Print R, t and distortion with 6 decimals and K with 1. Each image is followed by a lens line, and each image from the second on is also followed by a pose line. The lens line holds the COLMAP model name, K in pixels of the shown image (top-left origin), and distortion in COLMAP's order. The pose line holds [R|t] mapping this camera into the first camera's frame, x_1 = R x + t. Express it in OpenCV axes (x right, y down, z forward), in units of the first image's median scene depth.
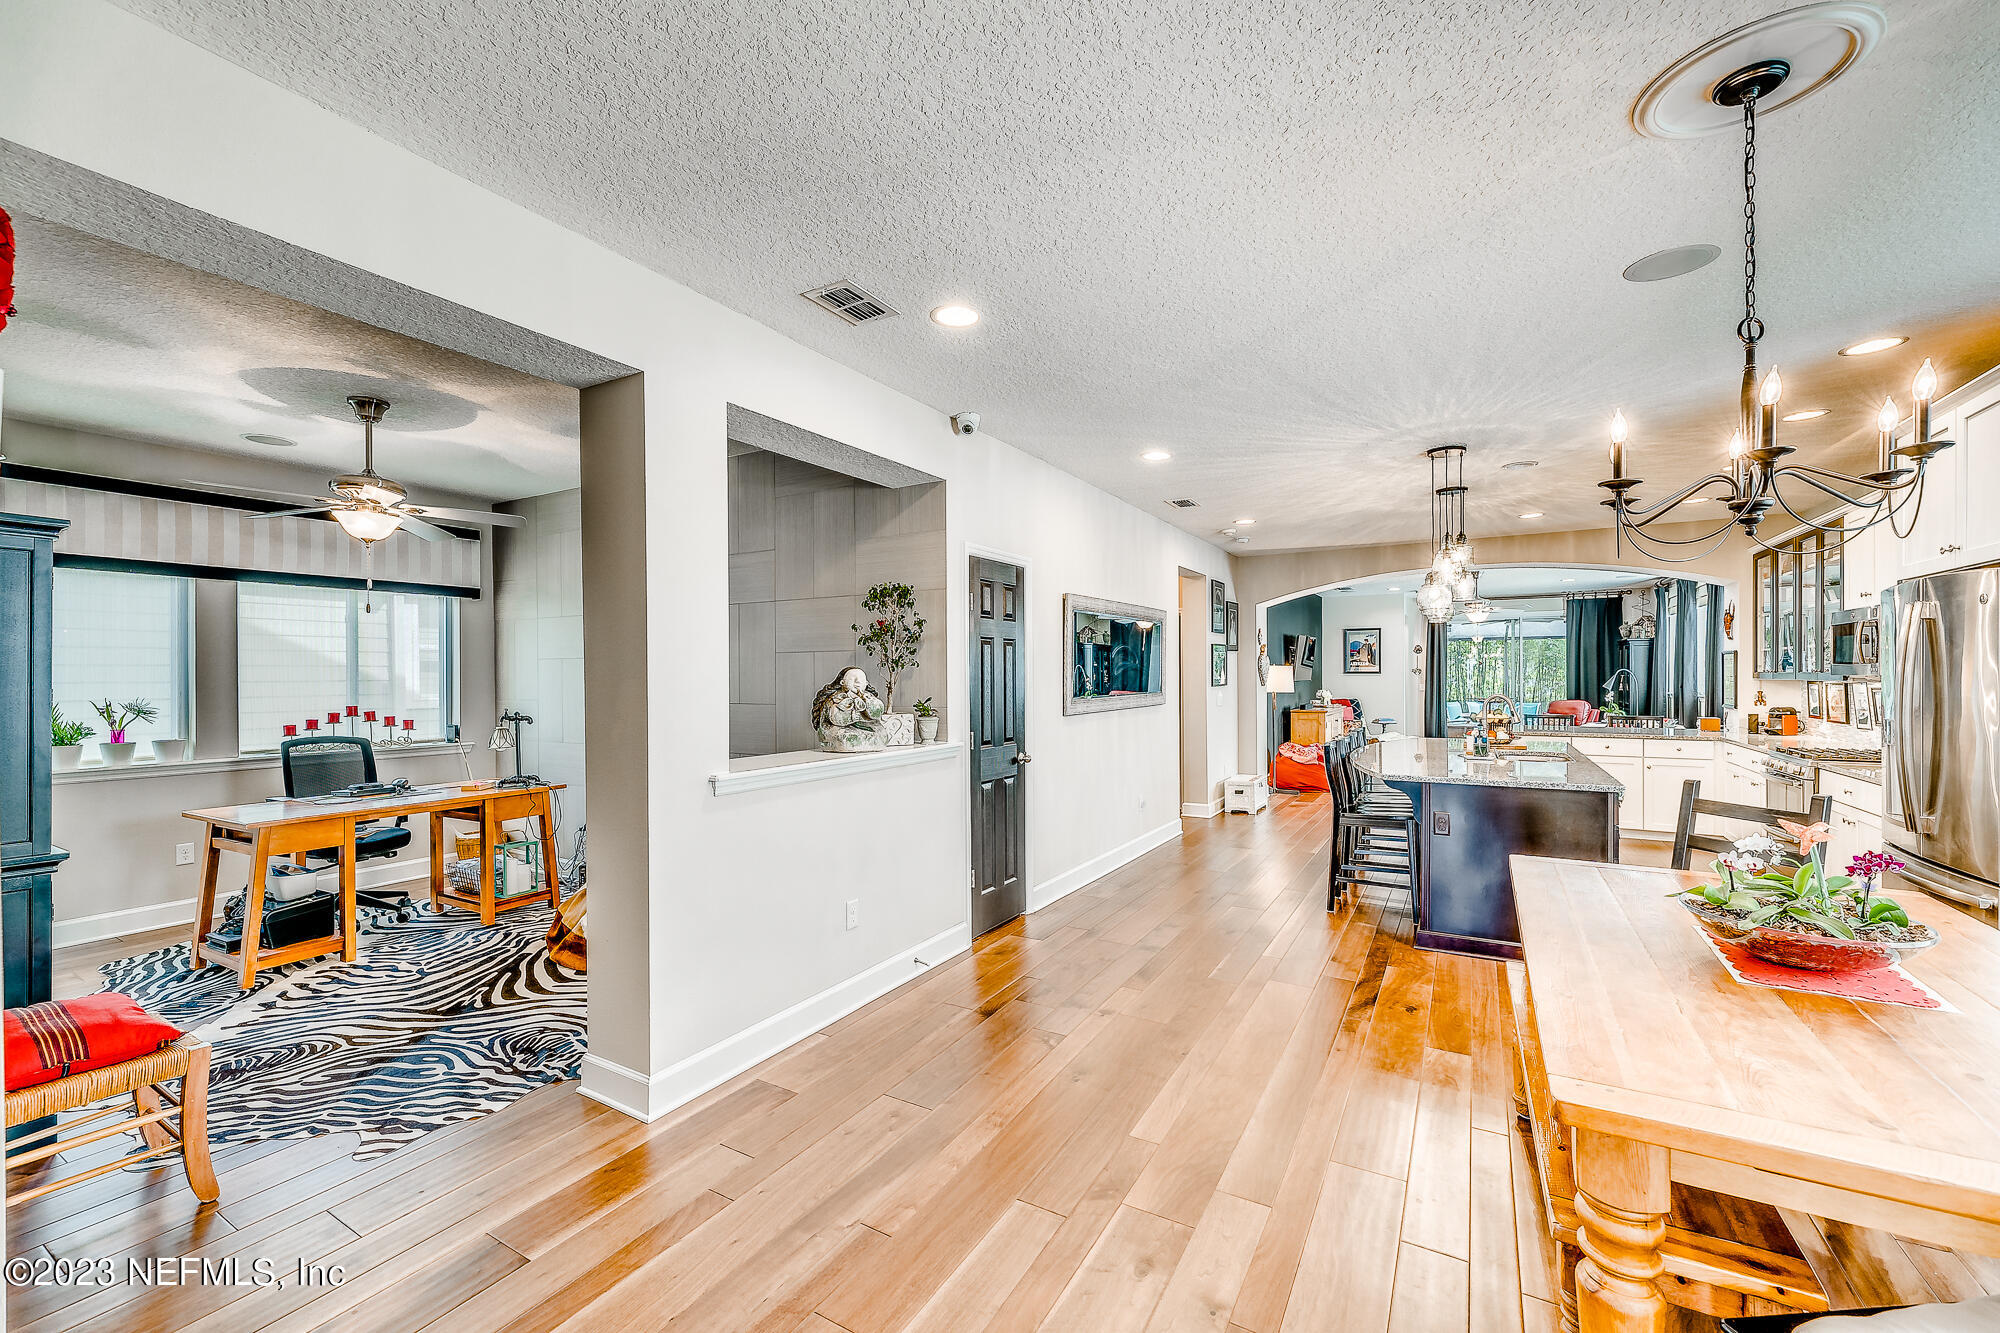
lens RADIAL K [[810.8, 0, 991.6], [0, 810.8, 678.0], [0, 0, 1]] dist [0.000875, -0.000012]
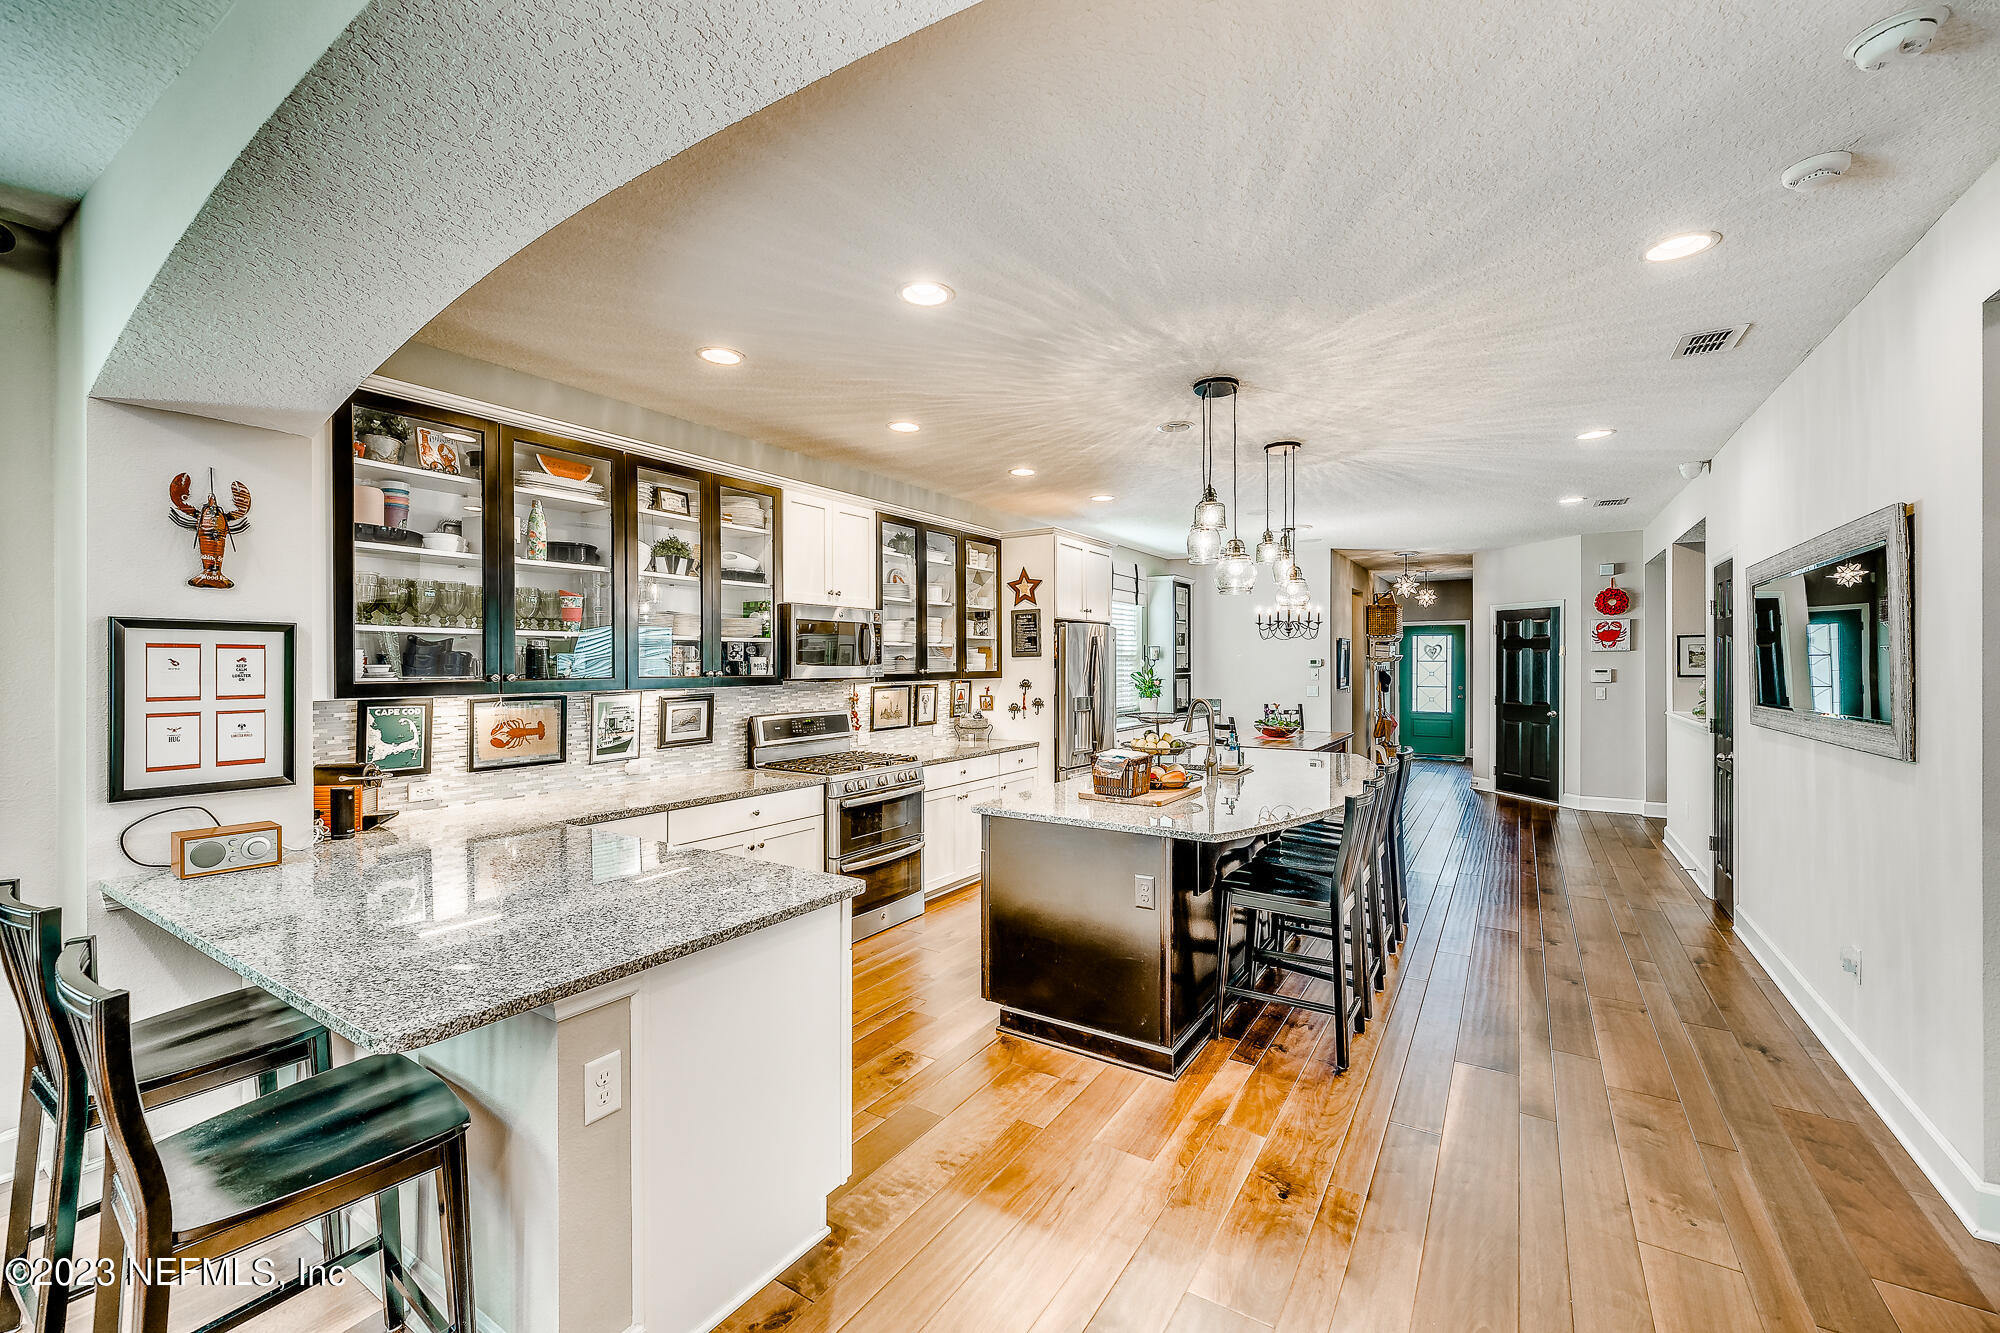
lens RADIAL K [[822.3, 0, 989.7], [0, 822.3, 666.3], [0, 0, 1]] dist [0.003284, -0.000066]
pose [[-0.999323, 0.007442, 0.036016, 0.597999], [0.007696, 0.999946, 0.006930, -0.015146], [-0.035963, 0.007202, -0.999327, 1.365128]]
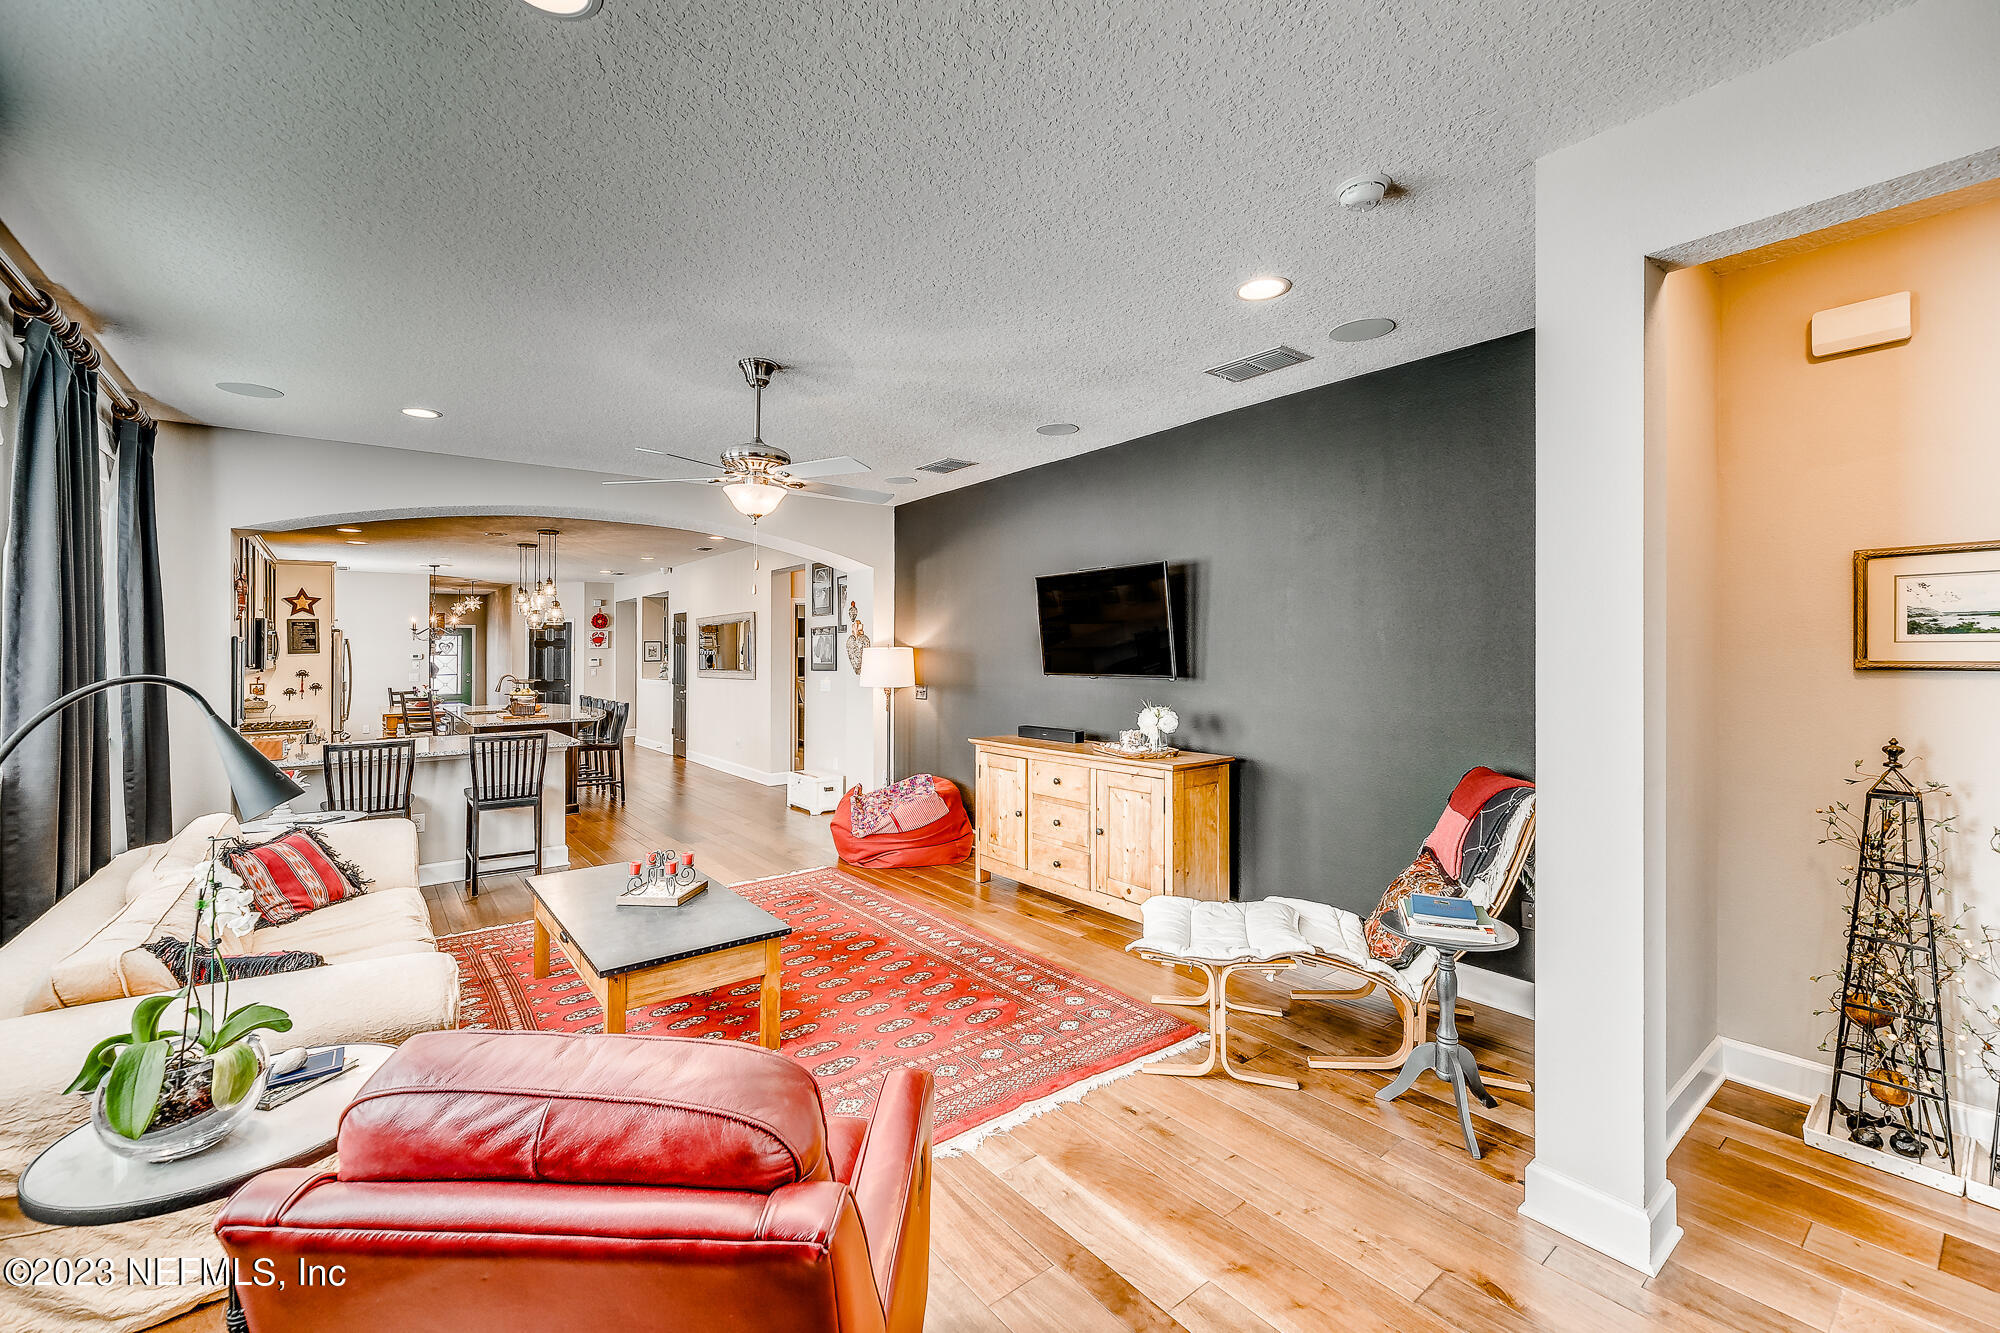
lens RADIAL K [[815.0, 0, 991.5], [0, 815.0, 644.4], [0, 0, 1]] dist [0.000794, -0.000007]
pose [[-0.360931, 0.002472, -0.932589, 1.324759], [0.009036, 0.999959, -0.000846, -0.021840], [0.932549, -0.008732, -0.360938, 1.839862]]
